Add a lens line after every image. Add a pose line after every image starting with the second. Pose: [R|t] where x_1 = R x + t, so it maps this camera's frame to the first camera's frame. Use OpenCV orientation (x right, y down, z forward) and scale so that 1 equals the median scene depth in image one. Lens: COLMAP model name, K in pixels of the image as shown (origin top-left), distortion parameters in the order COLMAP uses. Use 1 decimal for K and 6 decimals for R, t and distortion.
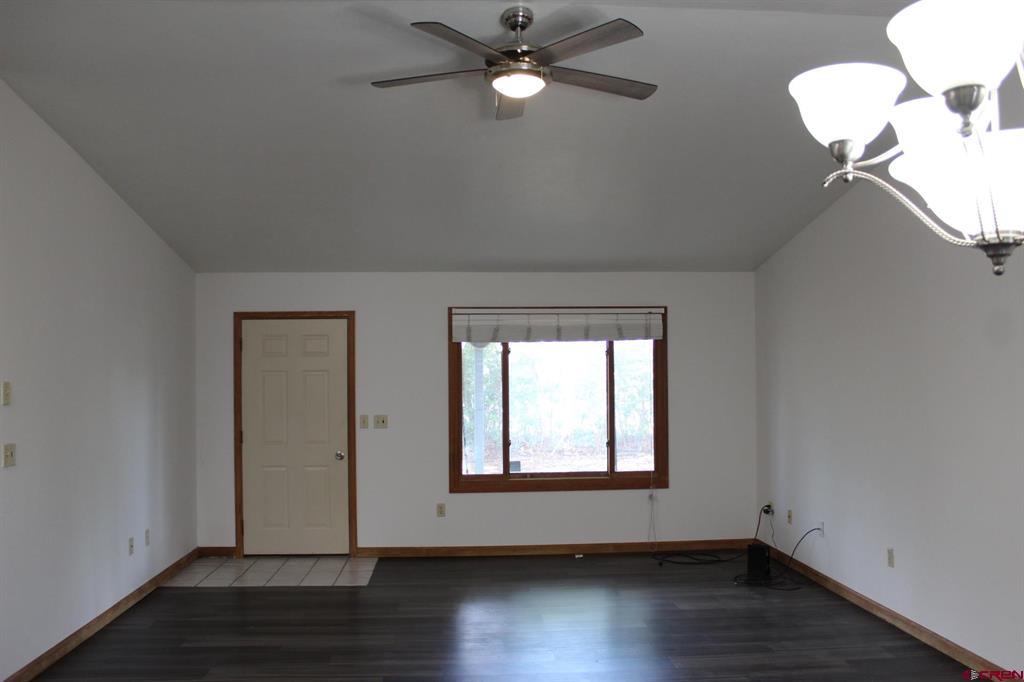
lens RADIAL K [[854.4, 0, 515.5], [0, 854.4, 347.7], [0, 0, 1]] dist [-0.161777, 0.150618]
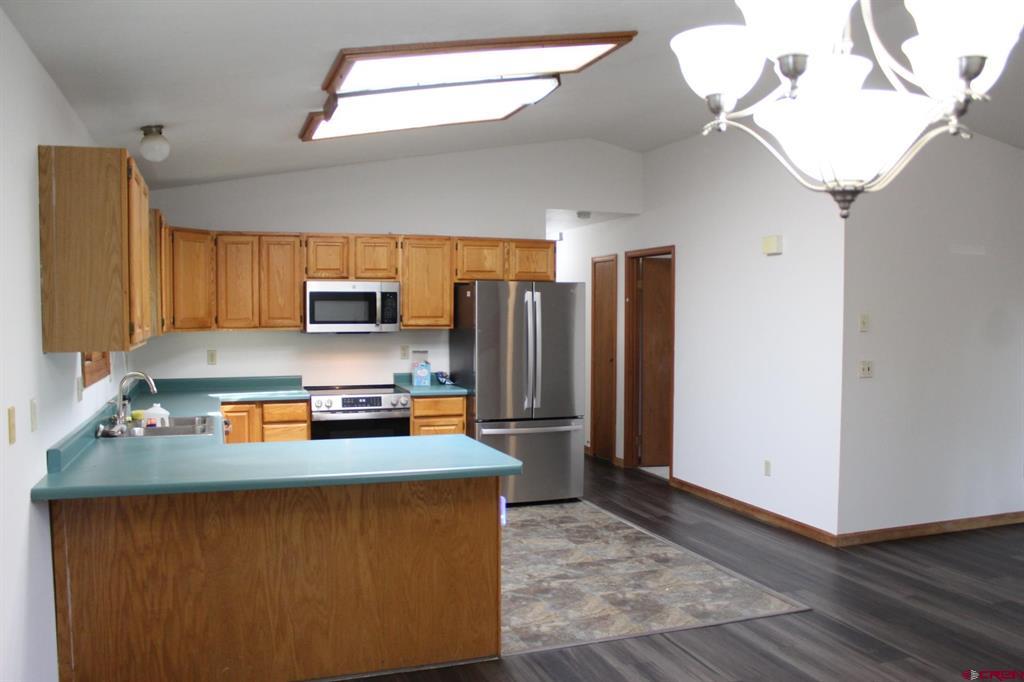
lens RADIAL K [[854.4, 0, 515.5], [0, 854.4, 347.7], [0, 0, 1]] dist [-0.161777, 0.150618]
pose [[0.271194, 0.052707, -0.961081, 0.294329], [0.021399, 0.997923, 0.060766, 0.000177], [0.962287, -0.037046, 0.269502, 0.047003]]
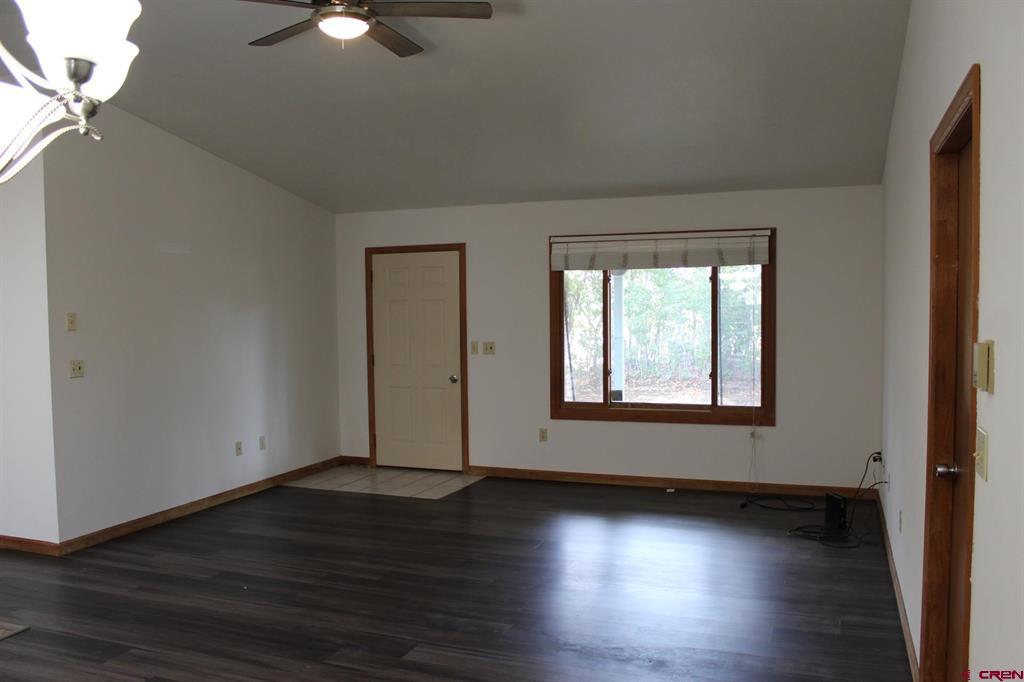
lens RADIAL K [[854.4, 0, 515.5], [0, 854.4, 347.7], [0, 0, 1]] dist [-0.161777, 0.150618]
pose [[0.906158, 0.018522, -0.422534, 0.314837], [0.017686, 0.996507, 0.081611, 0.001118], [0.422569, -0.081426, 0.902665, 0.062203]]
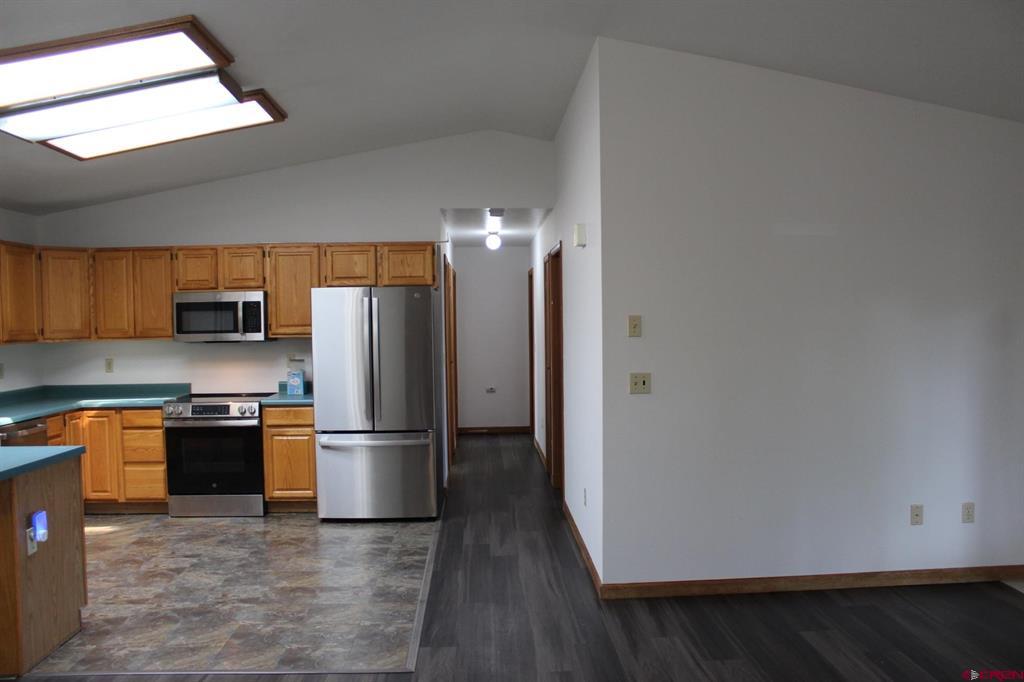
lens RADIAL K [[854.4, 0, 515.5], [0, 854.4, 347.7], [0, 0, 1]] dist [-0.161777, 0.150618]
pose [[-0.029148, 0.047167, -0.998462, 0.278231], [0.042576, 0.998038, 0.045904, 0.013979], [0.998668, -0.041173, -0.031099, 0.484684]]
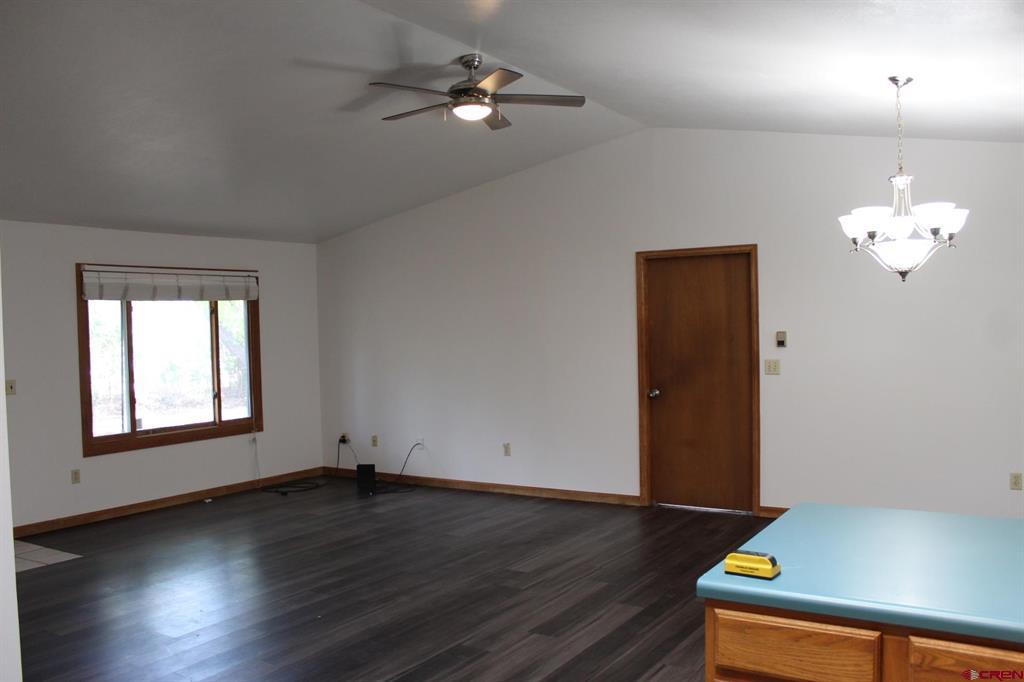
lens RADIAL K [[854.4, 0, 515.5], [0, 854.4, 347.7], [0, 0, 1]] dist [-0.161777, 0.150618]
pose [[0.600017, -0.027287, 0.799522, -0.524637], [-0.005038, 0.999269, 0.037885, 0.009507], [-0.799971, -0.026759, 0.599441, 0.054815]]
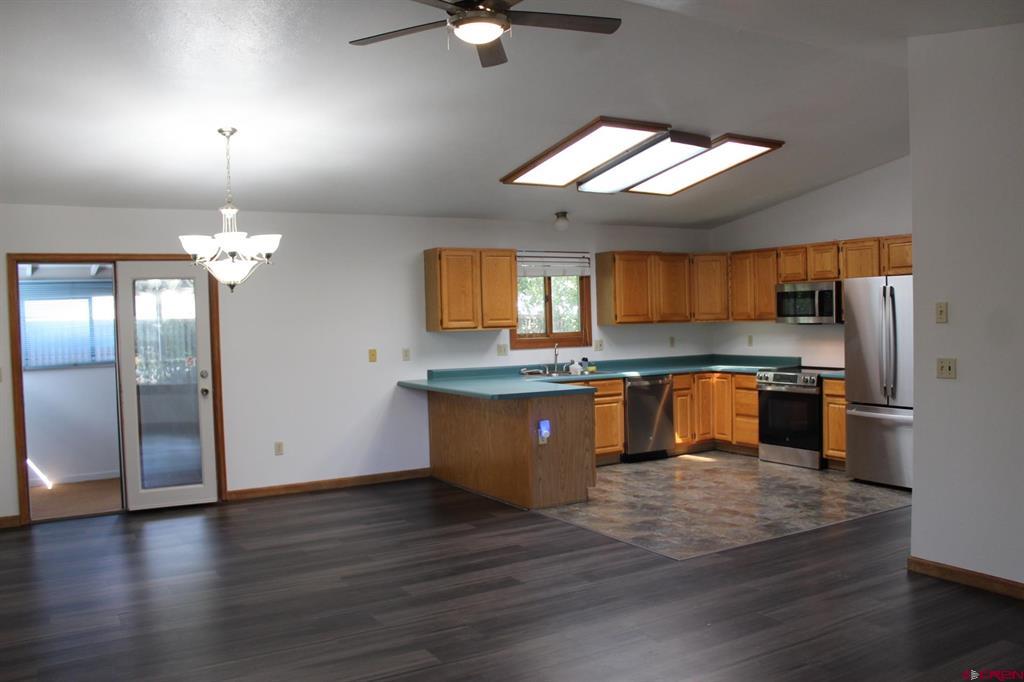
lens RADIAL K [[854.4, 0, 515.5], [0, 854.4, 347.7], [0, 0, 1]] dist [-0.161777, 0.150618]
pose [[-0.888470, 0.048692, -0.456345, 0.225191], [0.045975, 0.998797, 0.017060, 0.031358], [0.456627, -0.005823, -0.889639, 0.959658]]
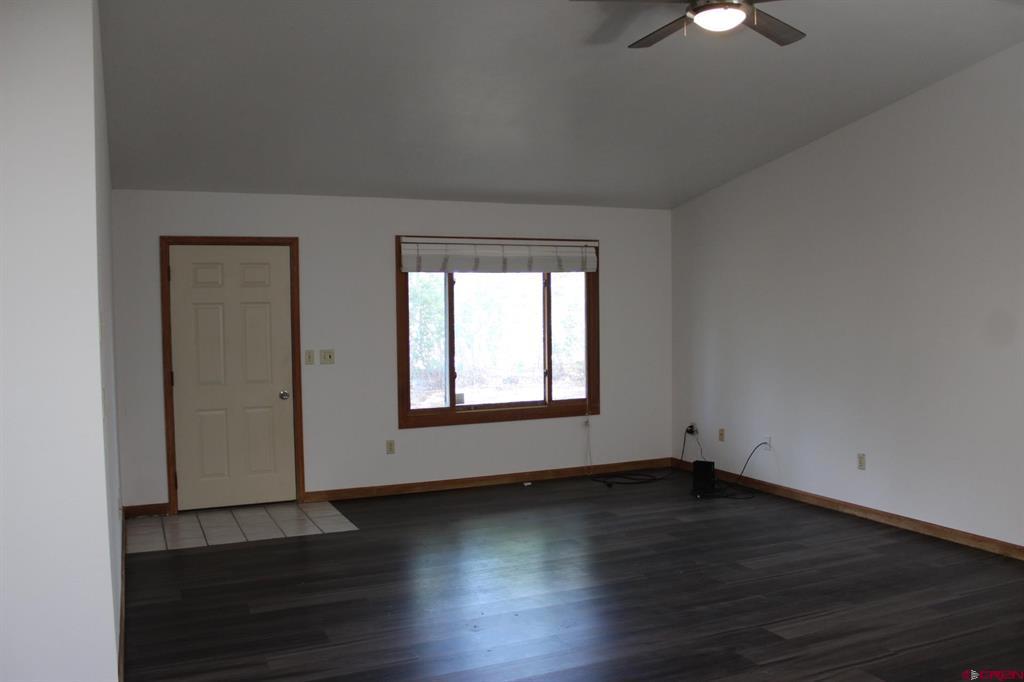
lens RADIAL K [[854.4, 0, 515.5], [0, 854.4, 347.7], [0, 0, 1]] dist [-0.161777, 0.150618]
pose [[0.935910, -0.019089, 0.351721, -0.291113], [-0.007309, 0.997263, 0.073574, 0.006854], [-0.352163, -0.071430, 0.933209, 0.057870]]
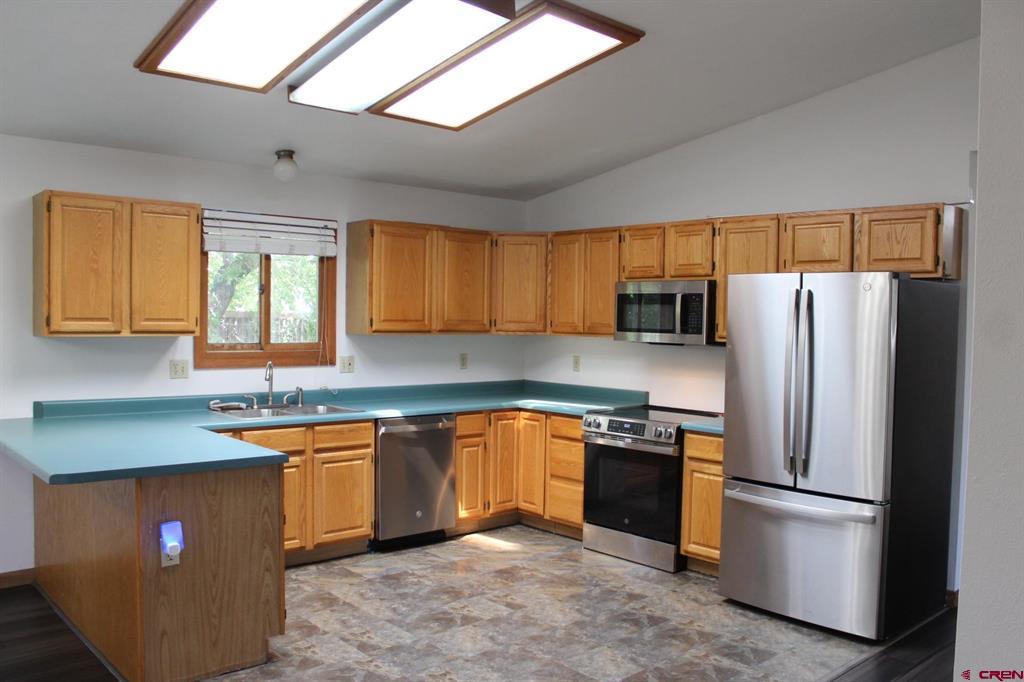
lens RADIAL K [[854.4, 0, 515.5], [0, 854.4, 347.7], [0, 0, 1]] dist [-0.161777, 0.150618]
pose [[-0.784883, 0.020212, -0.619314, -0.076965], [0.007779, 0.999711, 0.022768, 0.021795], [0.619595, 0.013053, -0.784813, 0.640696]]
